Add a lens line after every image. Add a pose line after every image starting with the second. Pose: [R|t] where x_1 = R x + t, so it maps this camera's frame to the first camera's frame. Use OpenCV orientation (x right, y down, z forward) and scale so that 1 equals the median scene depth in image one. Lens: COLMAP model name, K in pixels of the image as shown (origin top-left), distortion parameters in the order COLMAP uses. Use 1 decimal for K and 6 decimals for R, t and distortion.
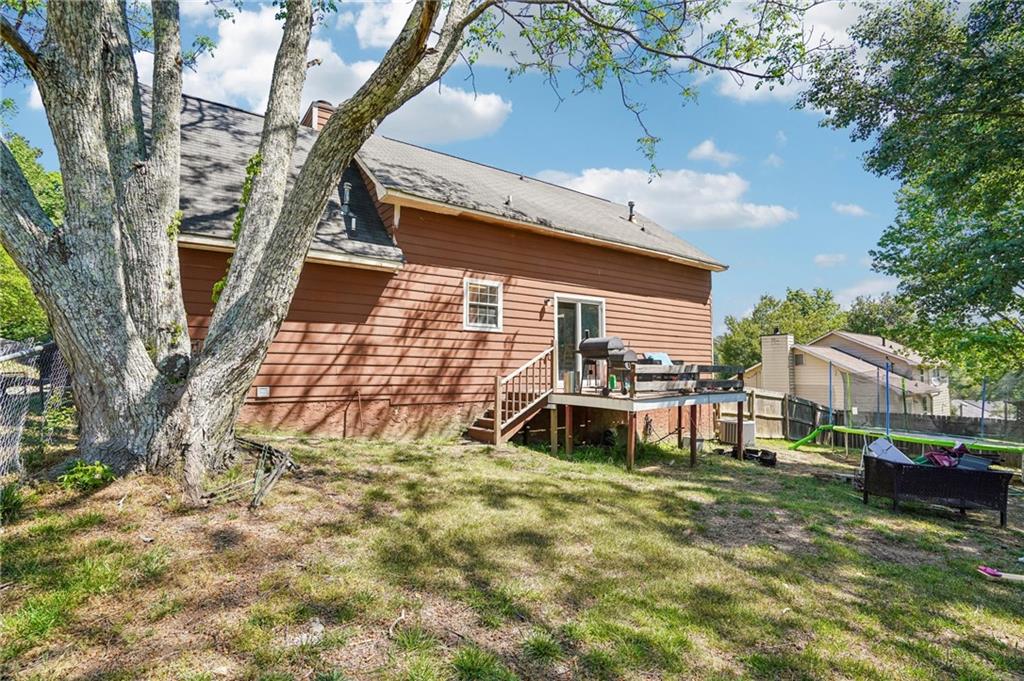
lens RADIAL K [[479.6, 0, 506.0], [0, 479.6, 338.0], [0, 0, 1]] dist [-0.053281, 0.024071]
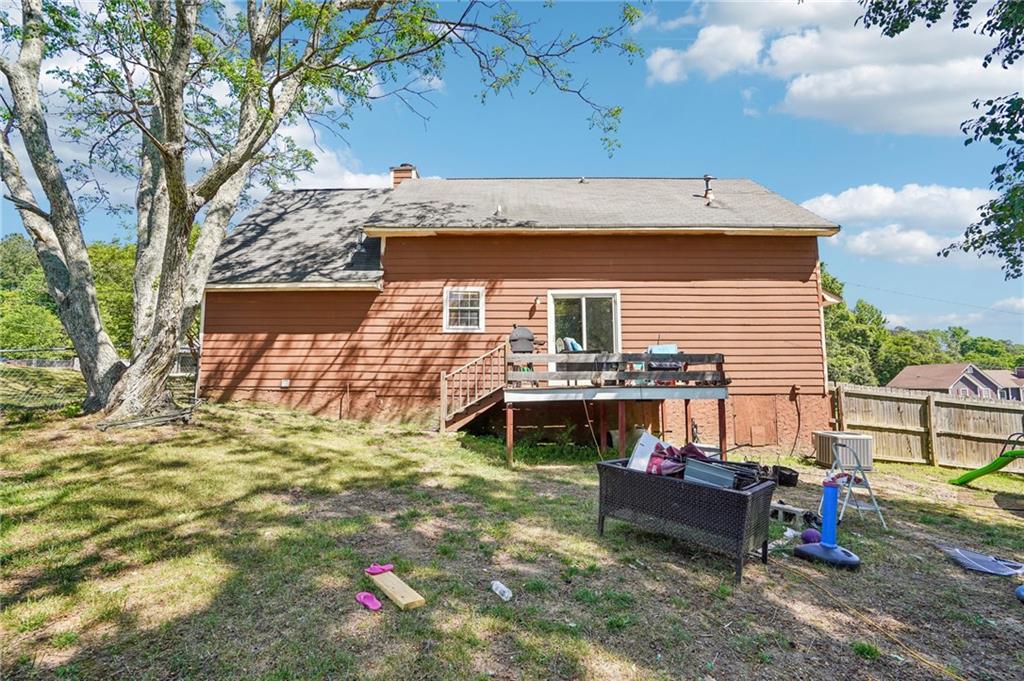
lens RADIAL K [[479.6, 0, 506.0], [0, 479.6, 338.0], [0, 0, 1]] dist [-0.053281, 0.024071]
pose [[0.816271, -0.061223, -0.574416, 0.723723], [0.041412, 0.998011, -0.047523, 0.059189], [0.576183, 0.015004, 0.817183, 0.159255]]
